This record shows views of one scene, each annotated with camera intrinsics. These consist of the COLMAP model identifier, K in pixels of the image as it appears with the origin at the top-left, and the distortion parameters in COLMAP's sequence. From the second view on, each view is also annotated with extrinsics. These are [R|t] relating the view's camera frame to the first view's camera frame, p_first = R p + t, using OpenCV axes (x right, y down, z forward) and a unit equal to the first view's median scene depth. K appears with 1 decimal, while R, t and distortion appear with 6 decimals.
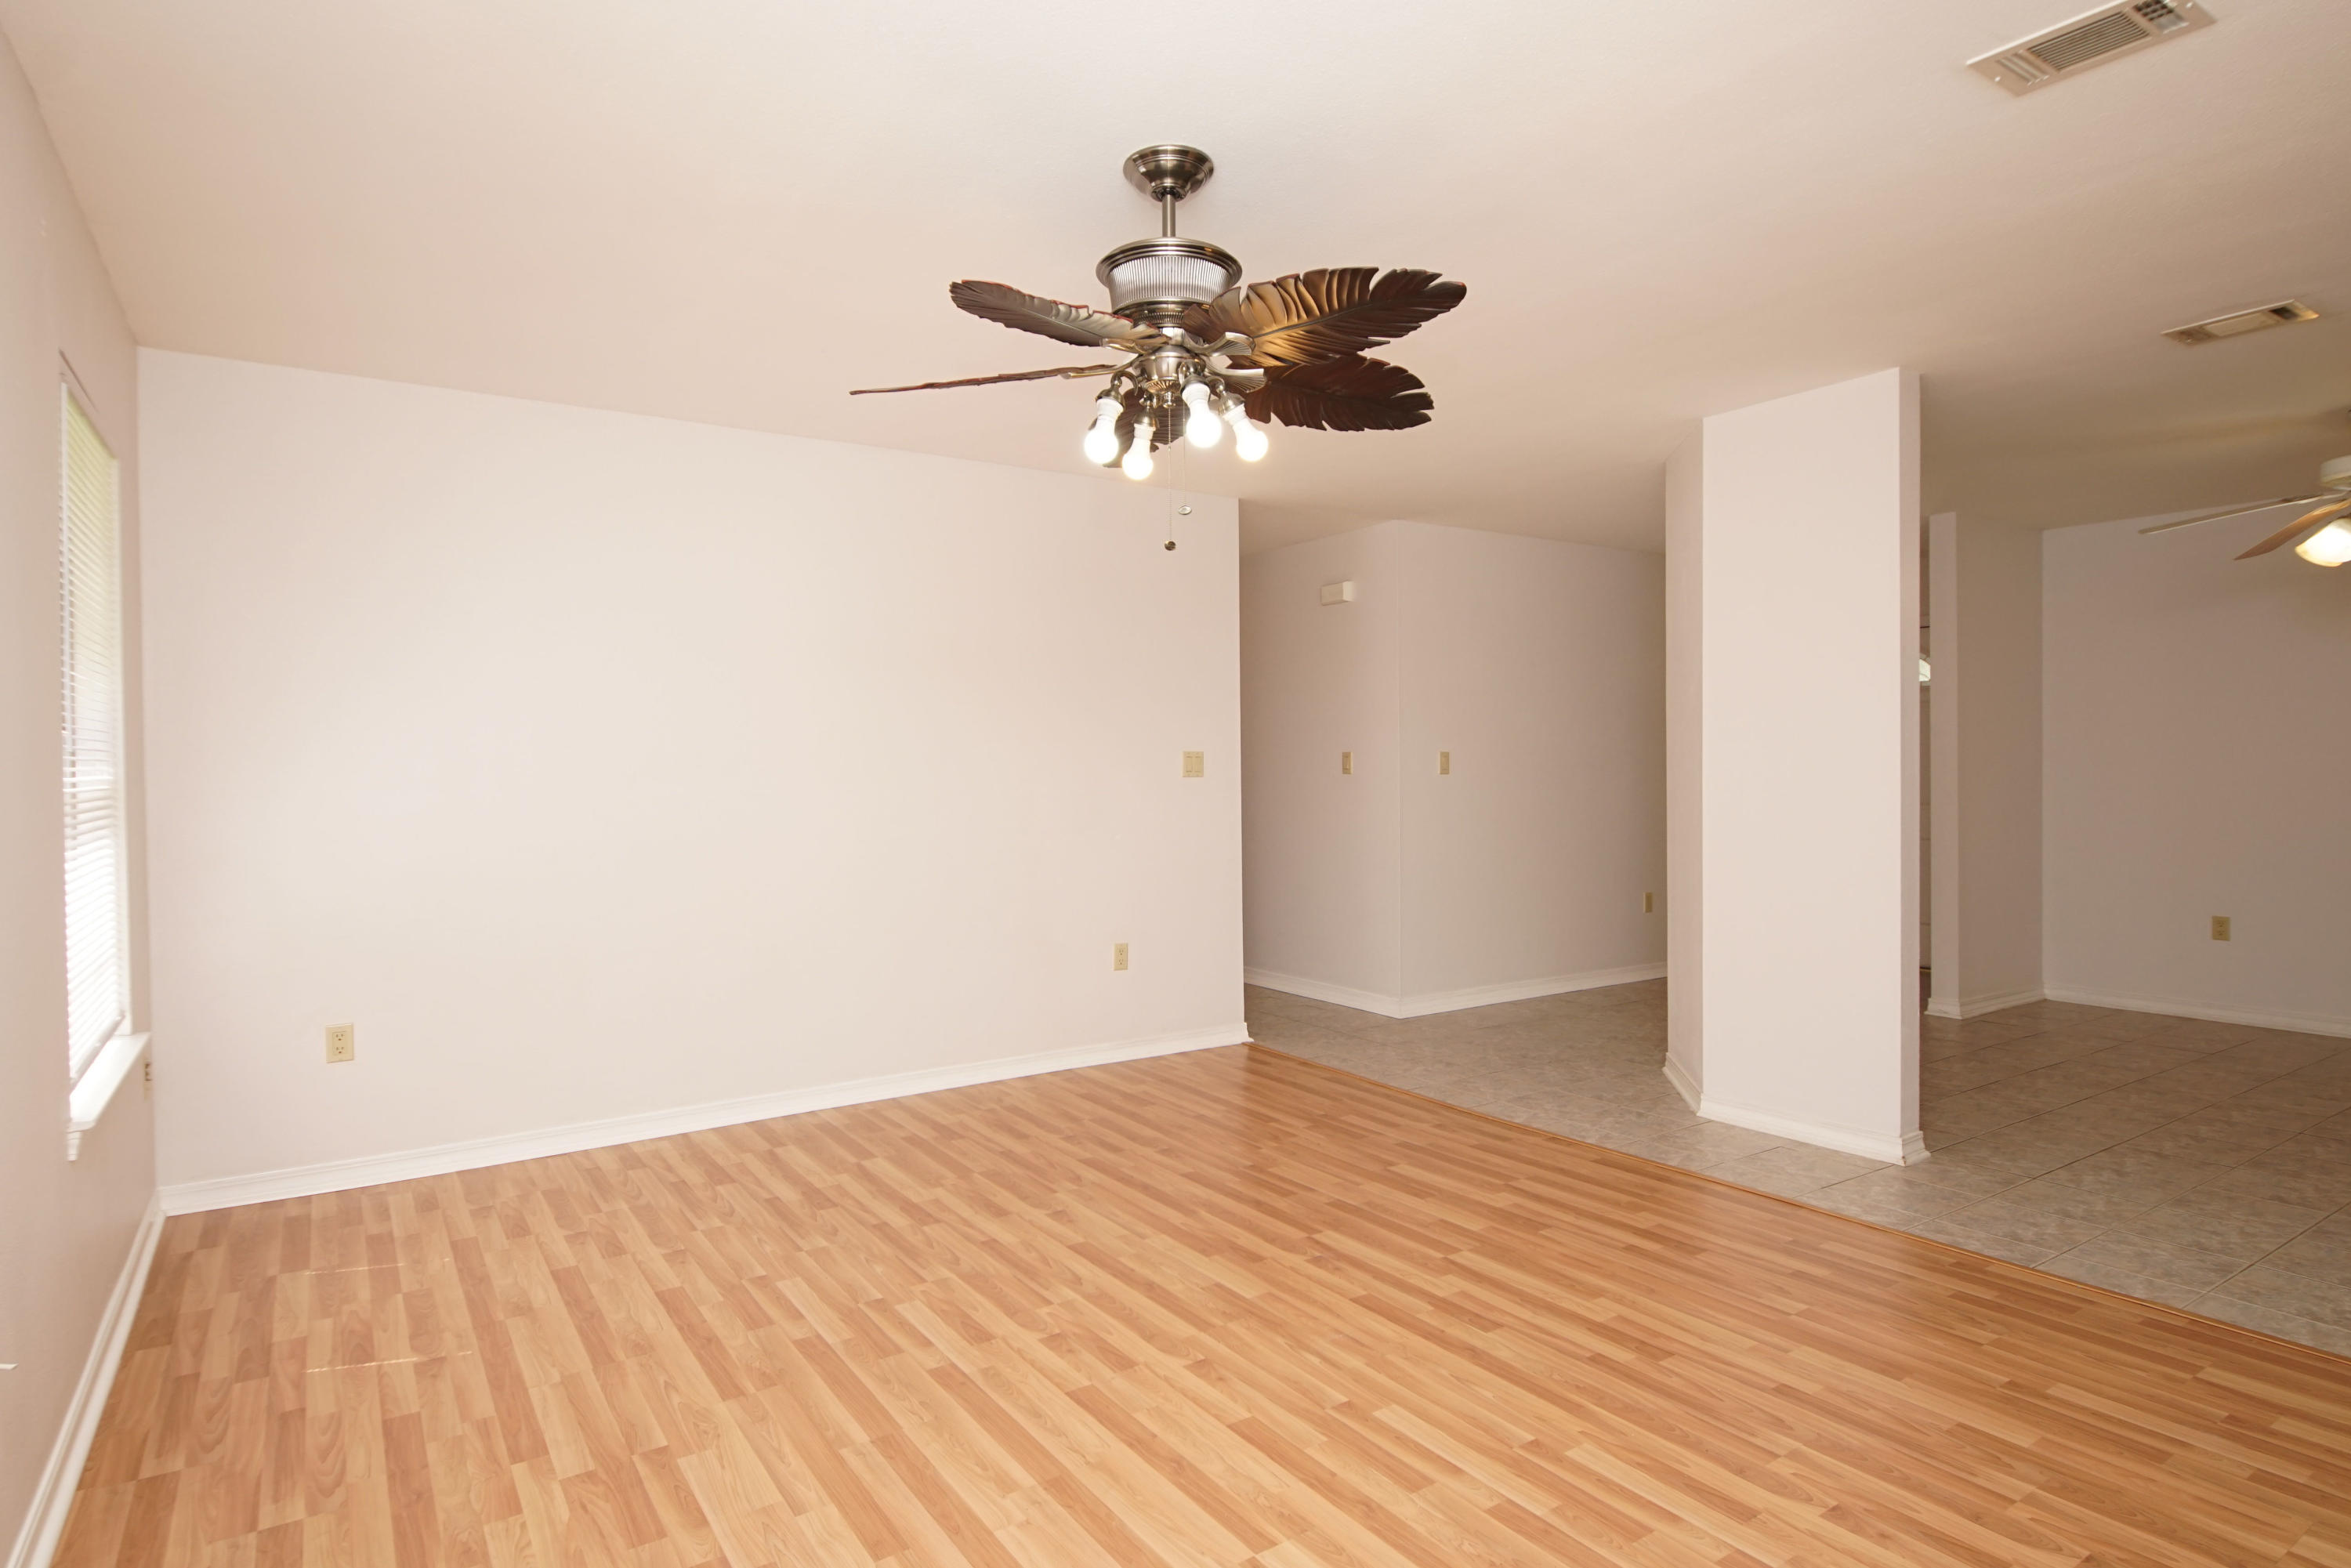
lens RADIAL K [[1257.7, 0, 1155.7], [0, 1257.7, 777.3], [0, 0, 1]] dist [0.039141, -0.038793]
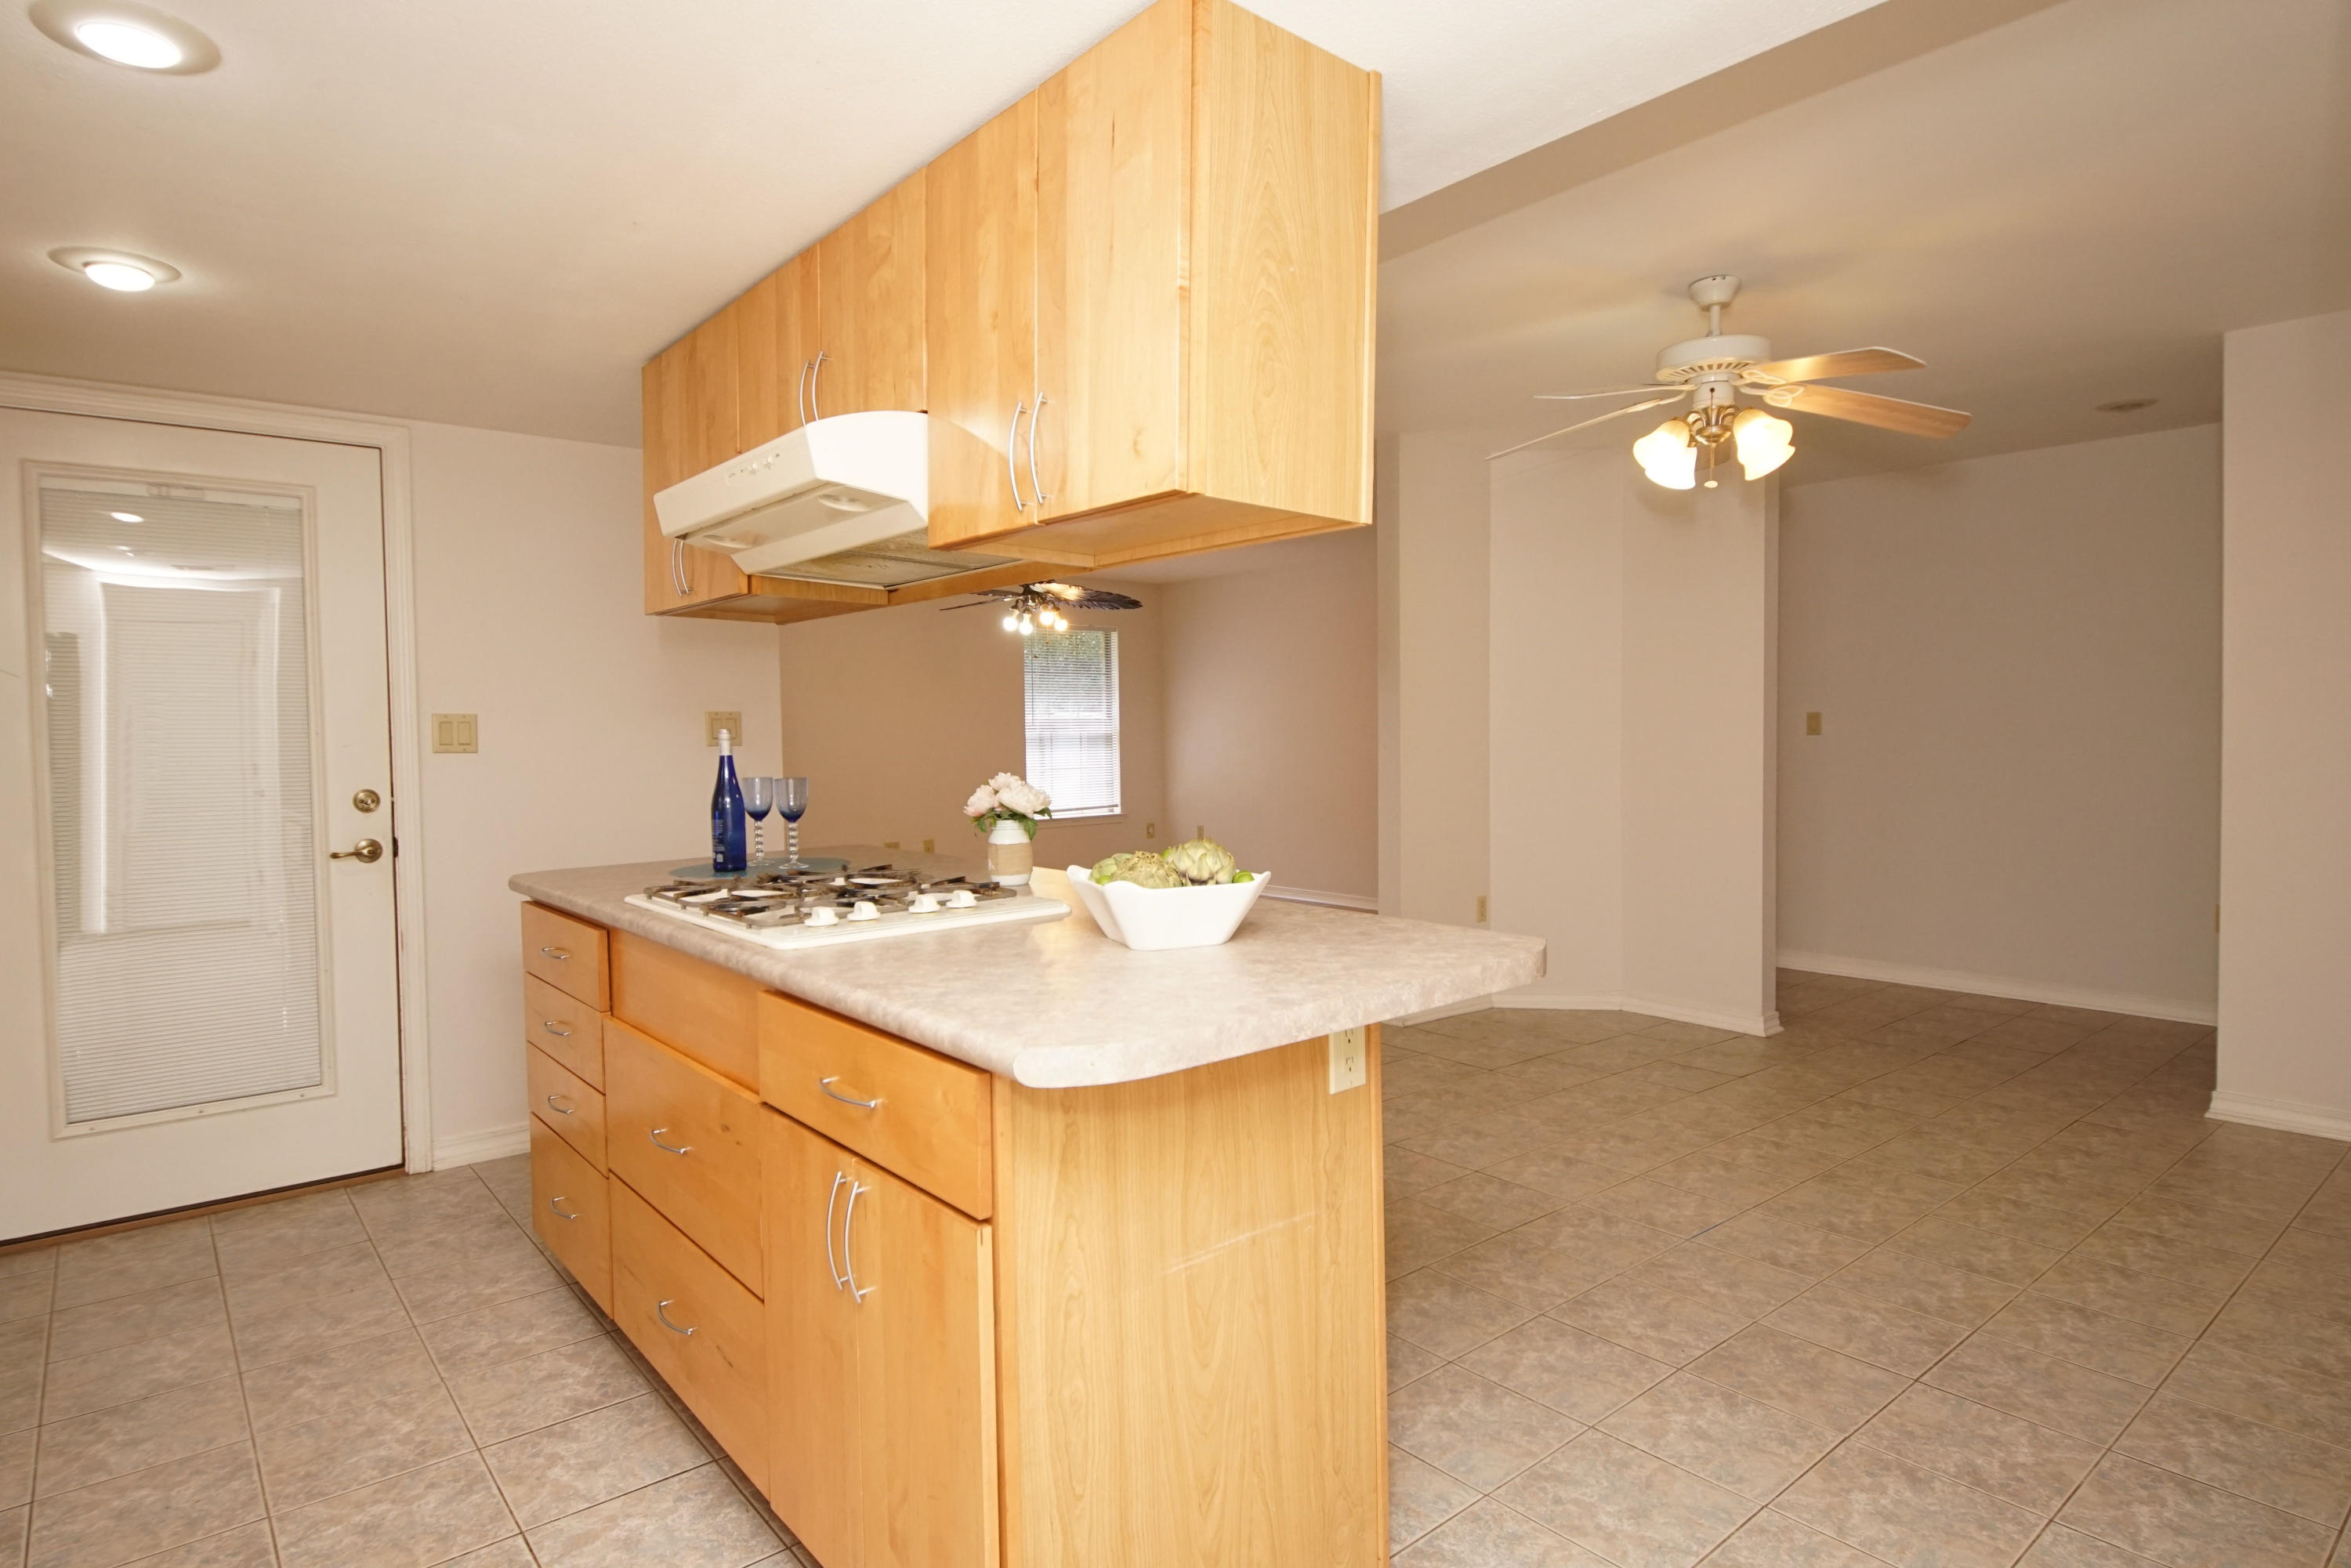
lens RADIAL K [[1257.7, 0, 1155.7], [0, 1257.7, 777.3], [0, 0, 1]] dist [0.039141, -0.038793]
pose [[0.104468, 0.041837, -0.993648, 2.563164], [-0.002636, 0.999123, 0.041791, -0.021792], [0.994525, -0.001746, 0.104487, 0.827913]]
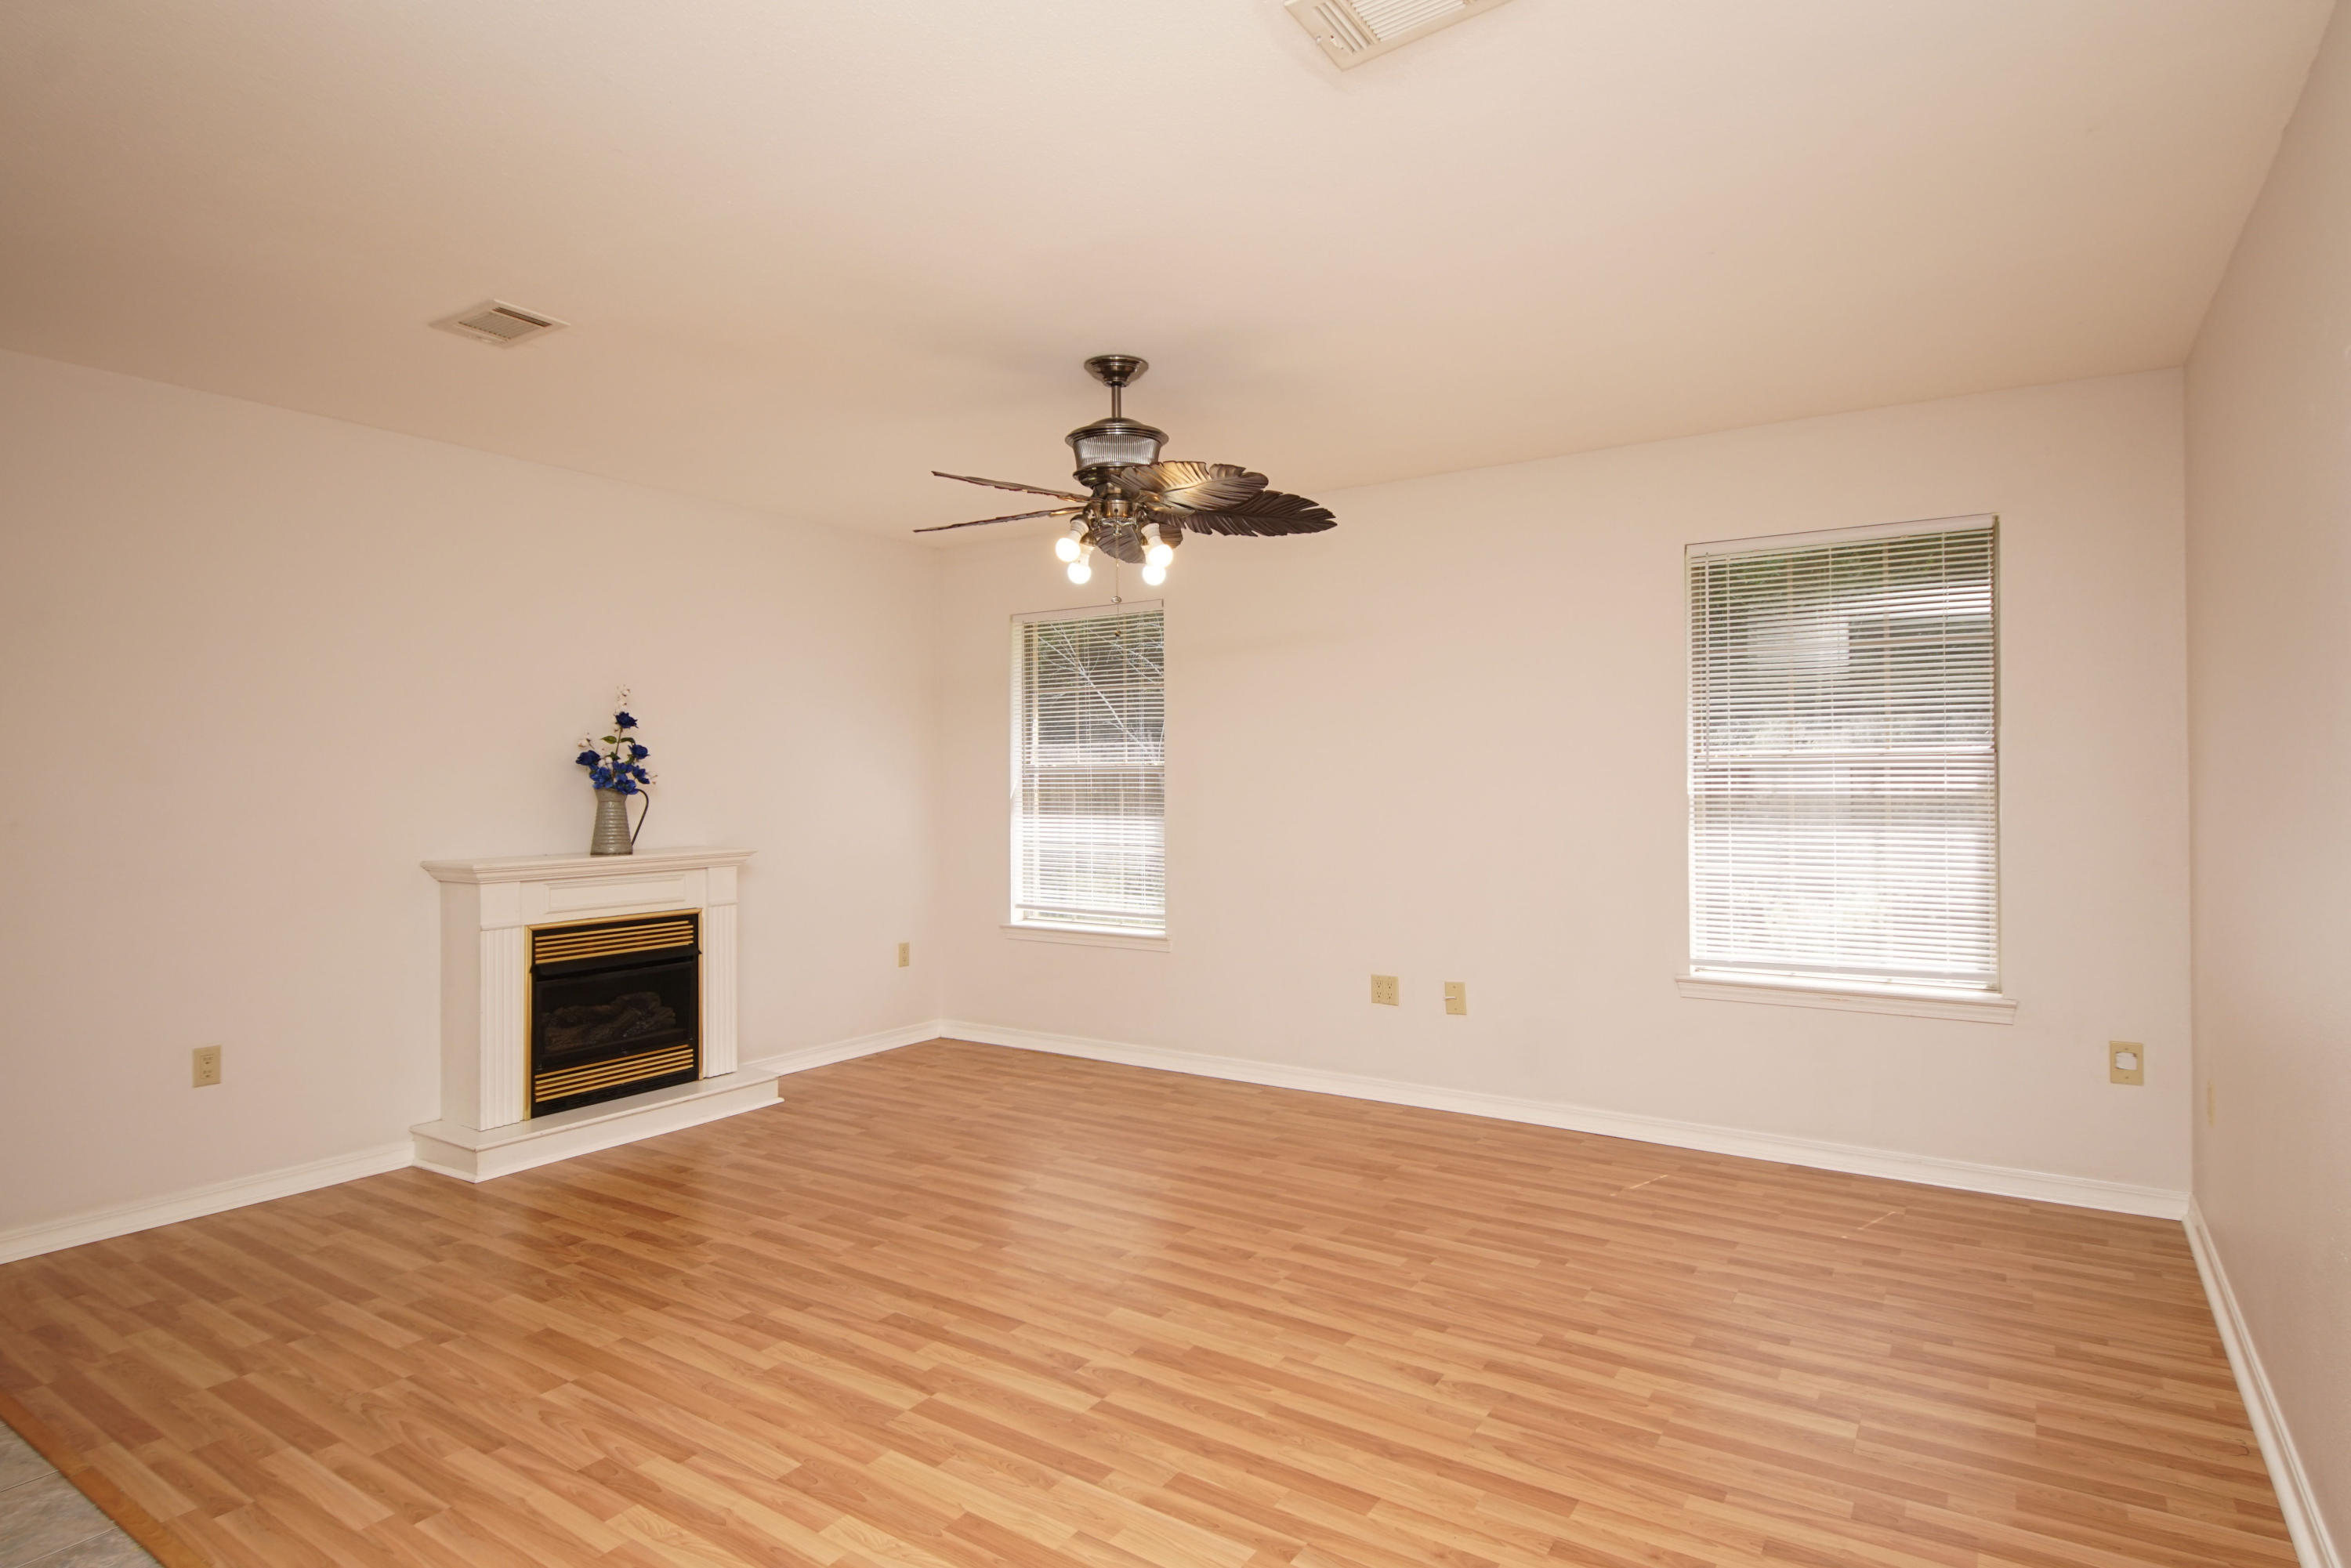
lens RADIAL K [[1257.7, 0, 1155.7], [0, 1257.7, 777.3], [0, 0, 1]] dist [0.039141, -0.038793]
pose [[-0.921790, 0.014801, -0.387408, 0.444622], [0.008477, 0.999802, 0.018027, -0.041602], [0.387598, 0.013333, -0.921732, 1.974168]]
